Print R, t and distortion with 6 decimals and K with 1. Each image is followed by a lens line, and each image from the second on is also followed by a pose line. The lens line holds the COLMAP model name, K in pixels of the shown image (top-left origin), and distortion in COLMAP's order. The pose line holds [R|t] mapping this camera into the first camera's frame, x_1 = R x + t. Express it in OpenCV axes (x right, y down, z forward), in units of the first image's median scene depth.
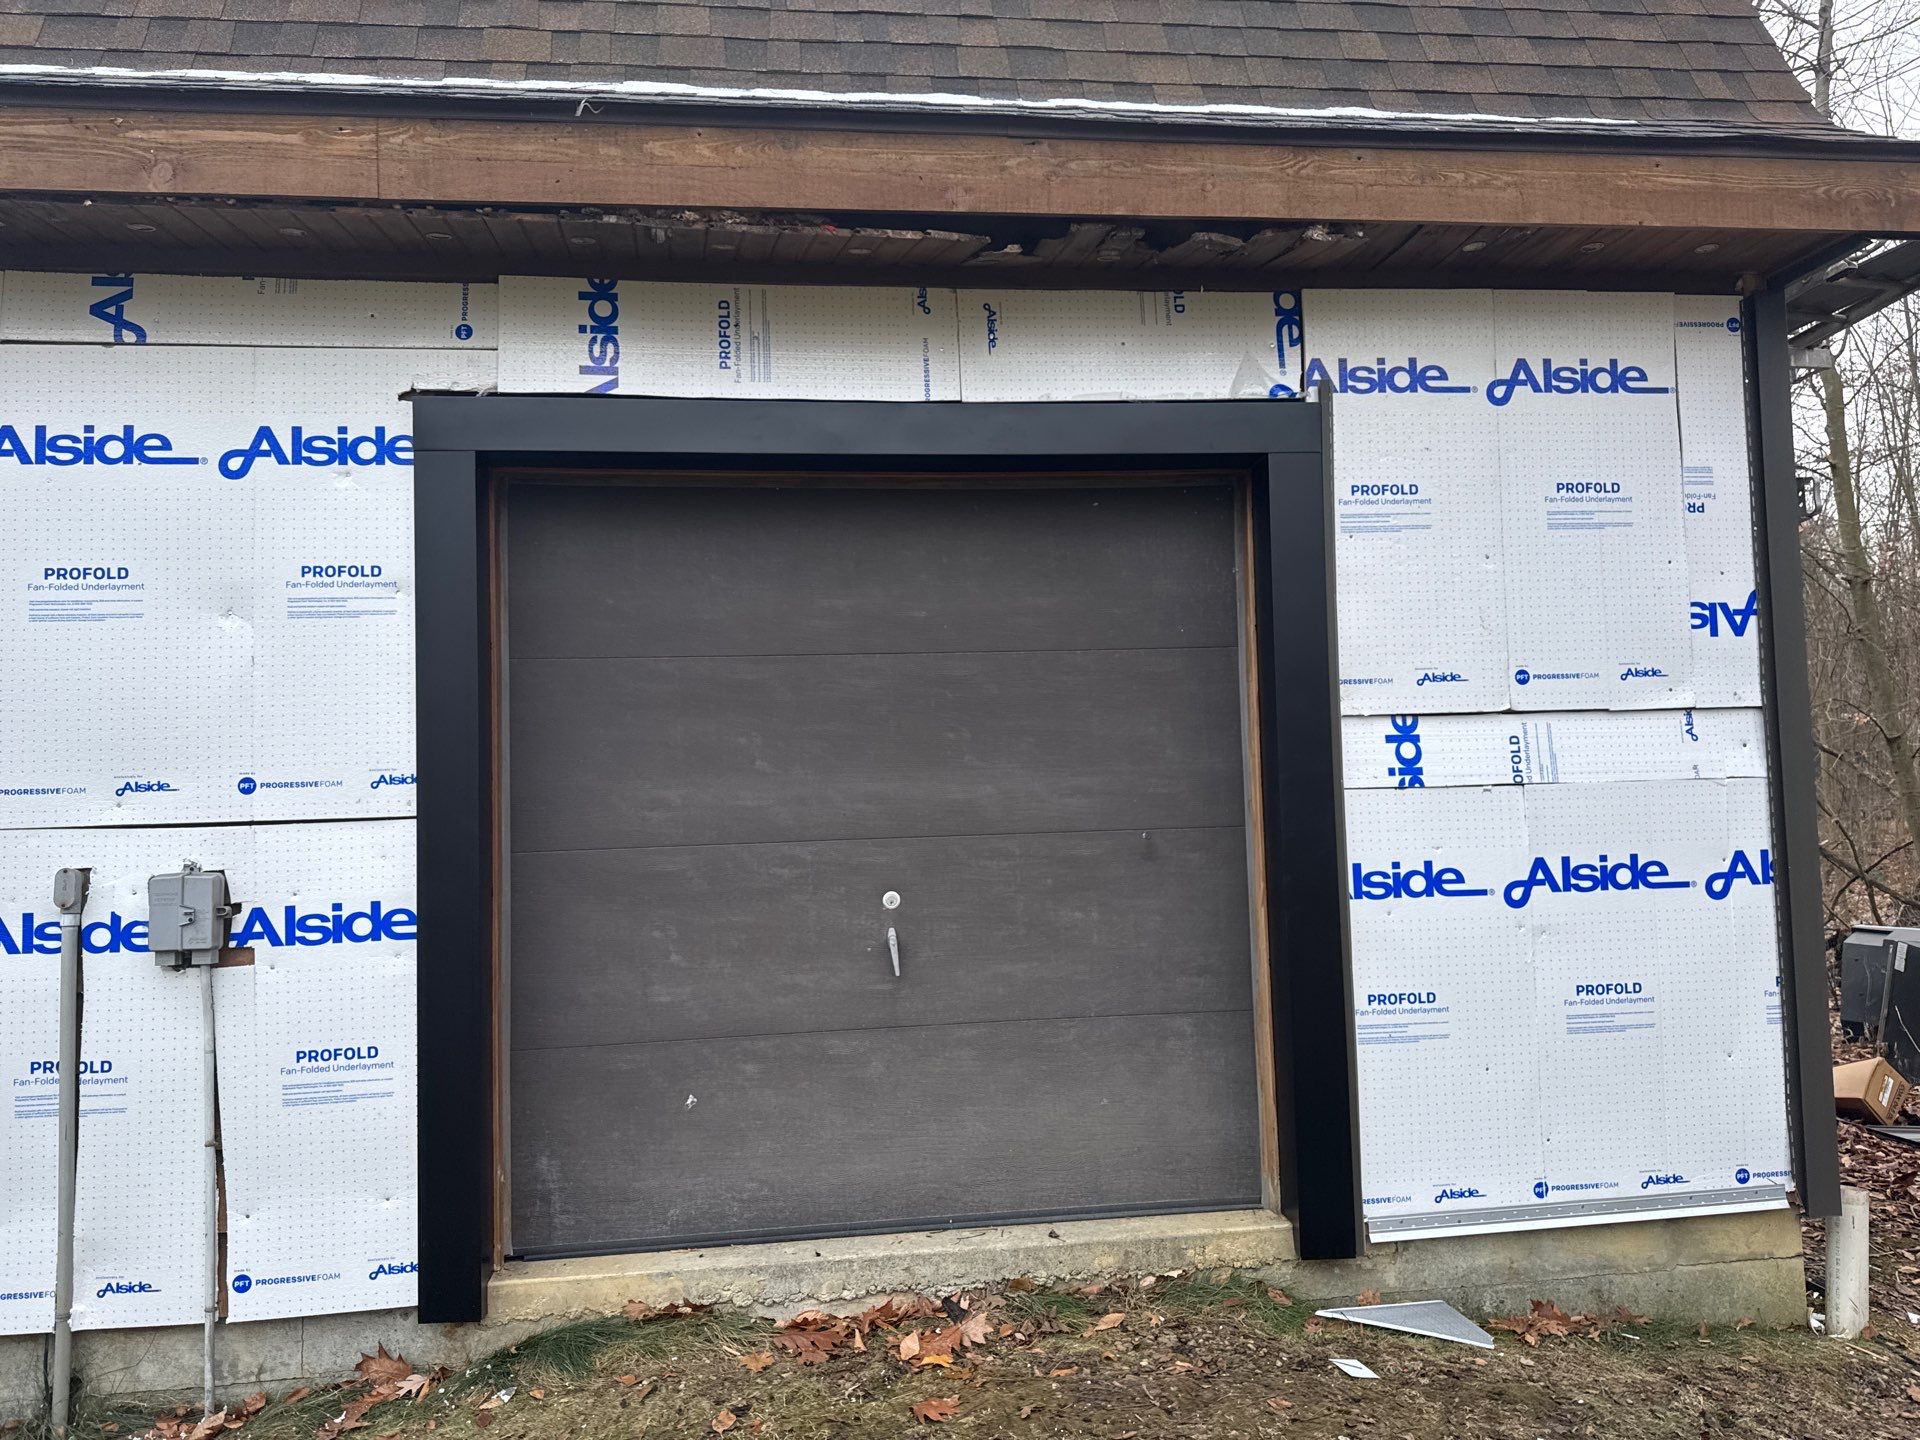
lens RADIAL K [[1231.7, 0, 960.0], [0, 1231.7, 720.0], [0, 0, 1]] dist [0.043347, -0.059416]
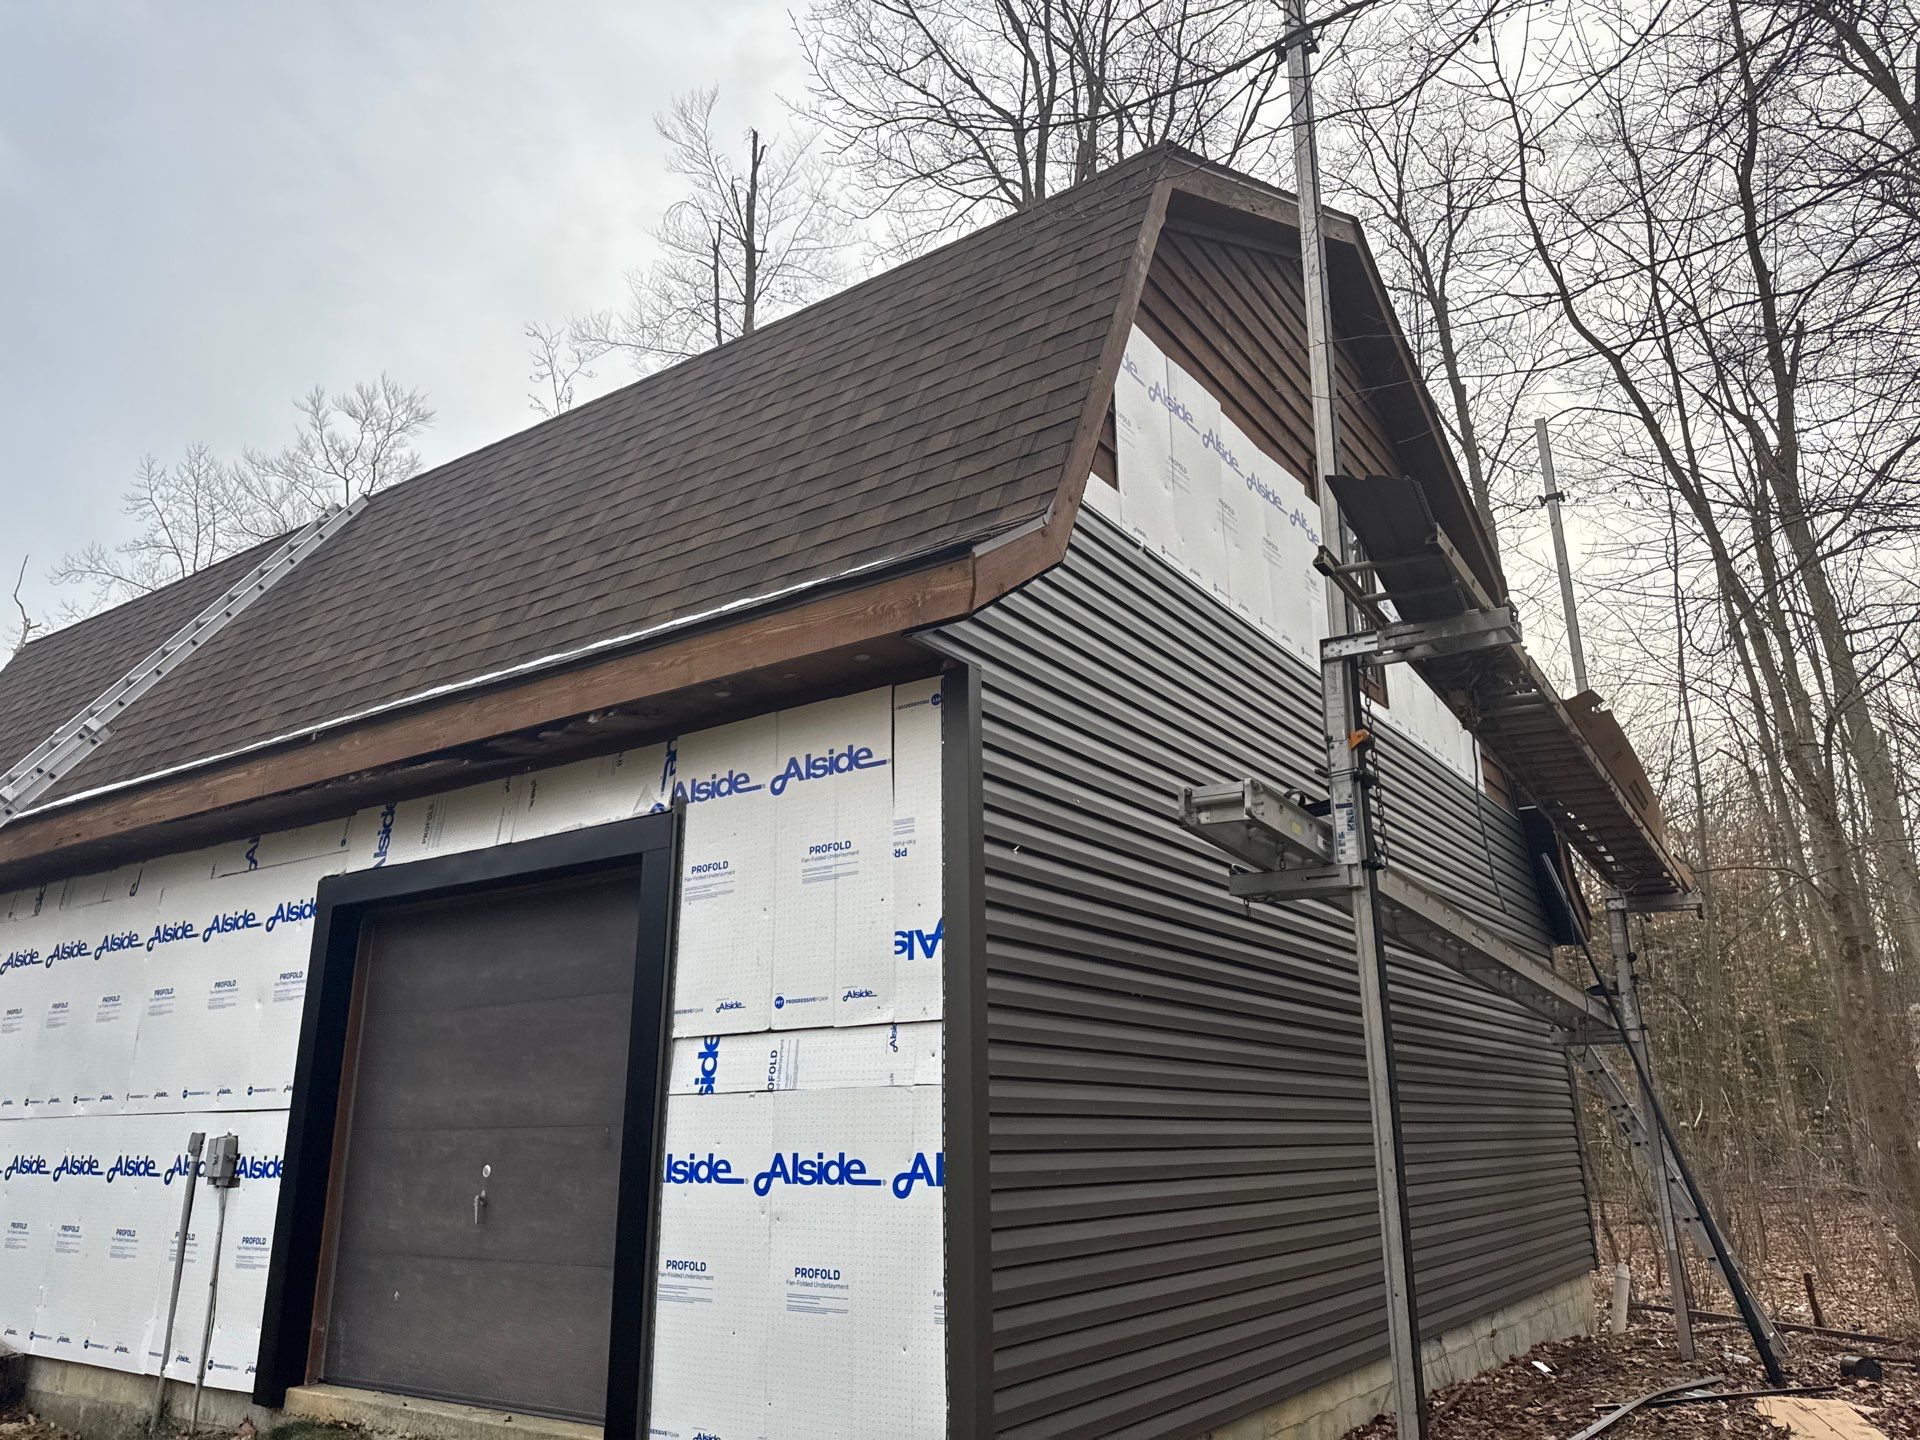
lens RADIAL K [[1231.7, 0, 960.0], [0, 1231.7, 720.0], [0, 0, 1]] dist [0.043347, -0.059416]
pose [[0.779672, -0.176516, -0.600794, 1.426274], [0.033445, 0.969816, -0.241533, -0.003729], [0.625294, 0.168223, 0.762042, 0.101244]]
